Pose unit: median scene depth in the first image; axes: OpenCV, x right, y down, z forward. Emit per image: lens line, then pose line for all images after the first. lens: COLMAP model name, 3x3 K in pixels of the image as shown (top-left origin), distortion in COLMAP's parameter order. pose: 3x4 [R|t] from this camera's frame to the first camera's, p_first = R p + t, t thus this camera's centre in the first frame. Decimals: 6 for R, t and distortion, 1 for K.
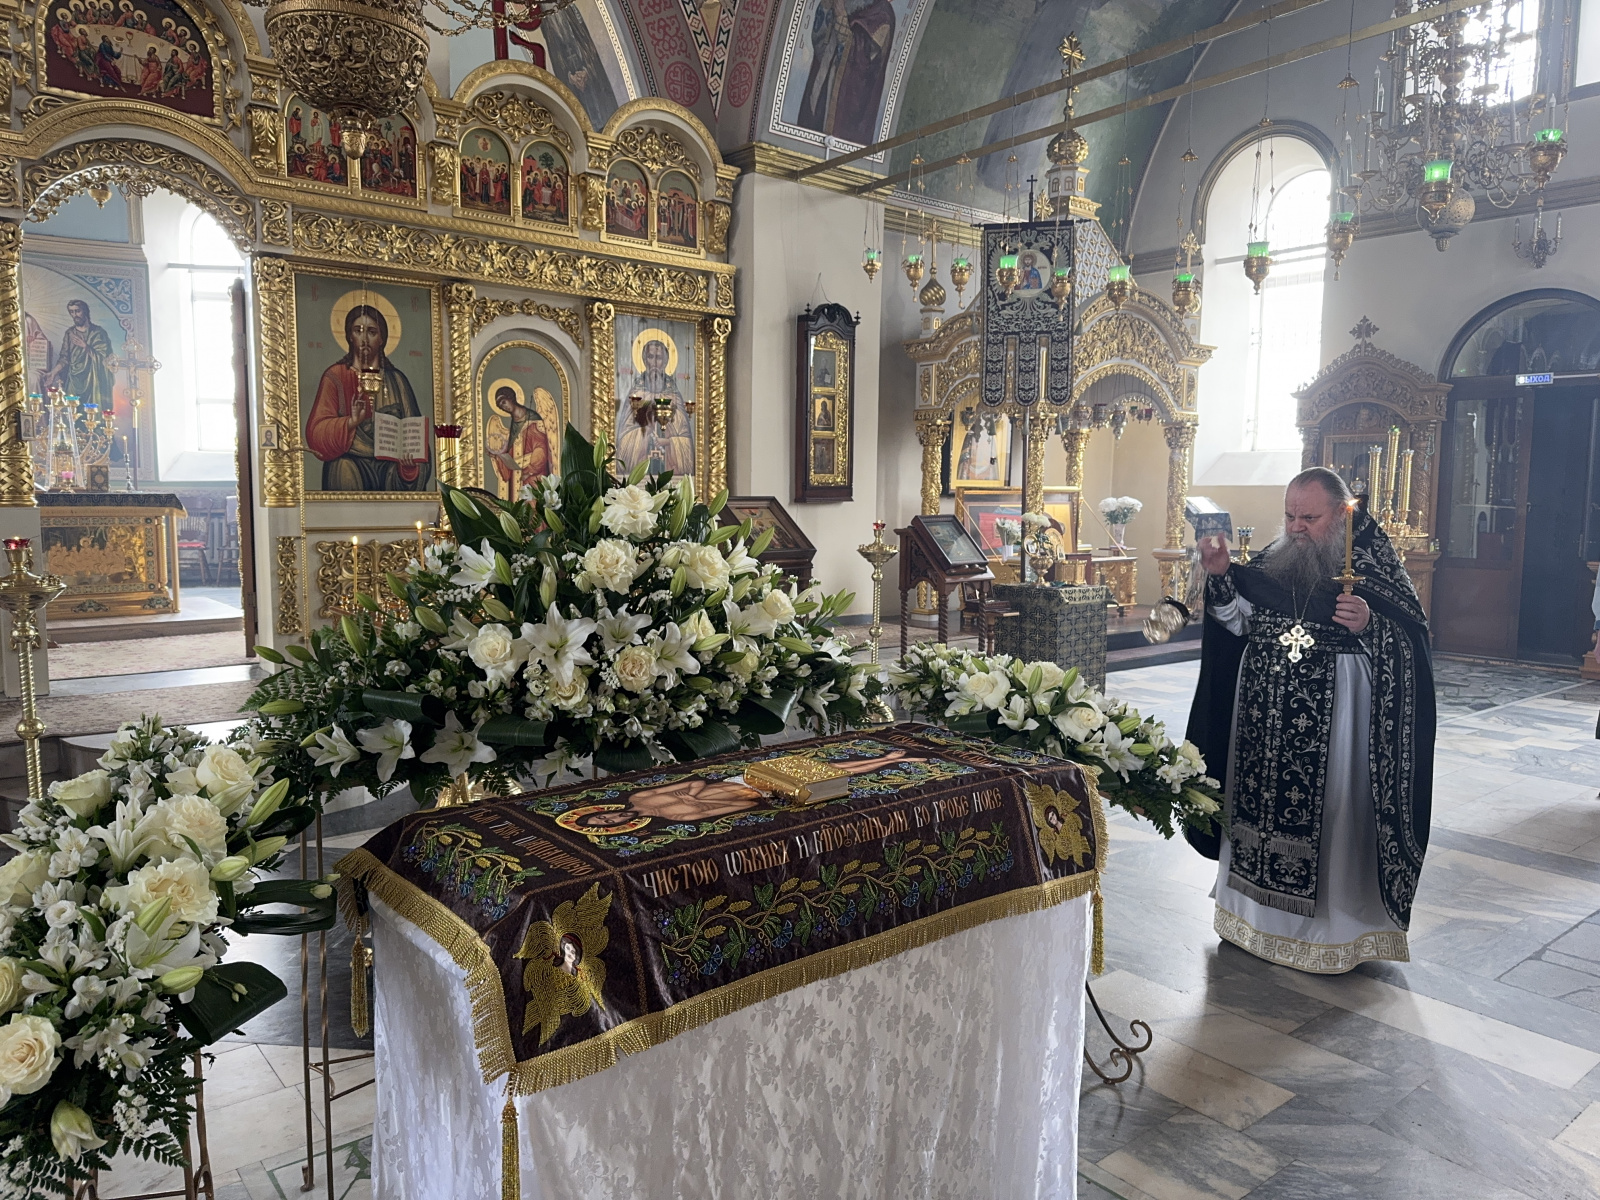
lens RADIAL K [[1118.5, 0, 806.9], [0, 1118.5, 597.4], [0, 0, 1]] dist [0.097773, -0.142667]
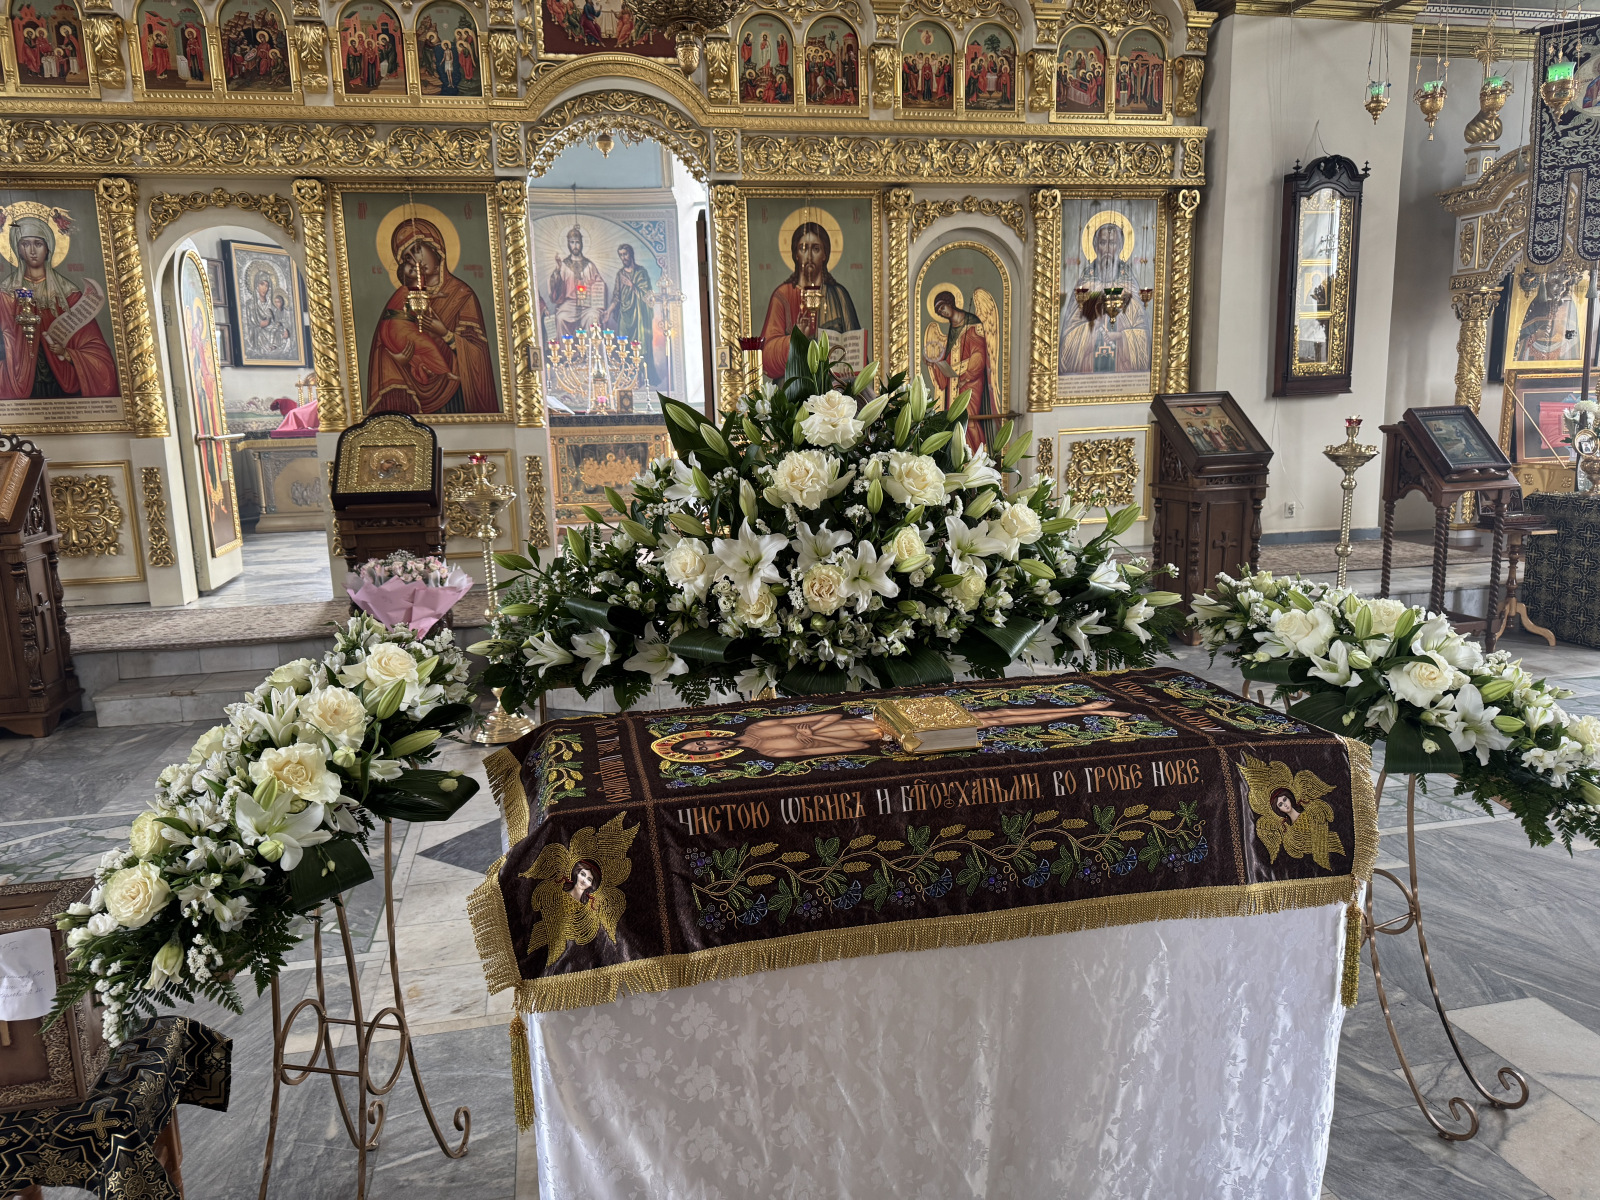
lens RADIAL K [[1121.6, 0, 765.9], [0, 1121.6, 602.3], [0, 0, 1]] dist [0.101671, -0.135867]
pose [[0.888847, 0.046630, -0.455825, 0.184855], [-0.007357, 0.996132, 0.087557, -0.005806], [0.458145, -0.074472, 0.885752, 0.113287]]
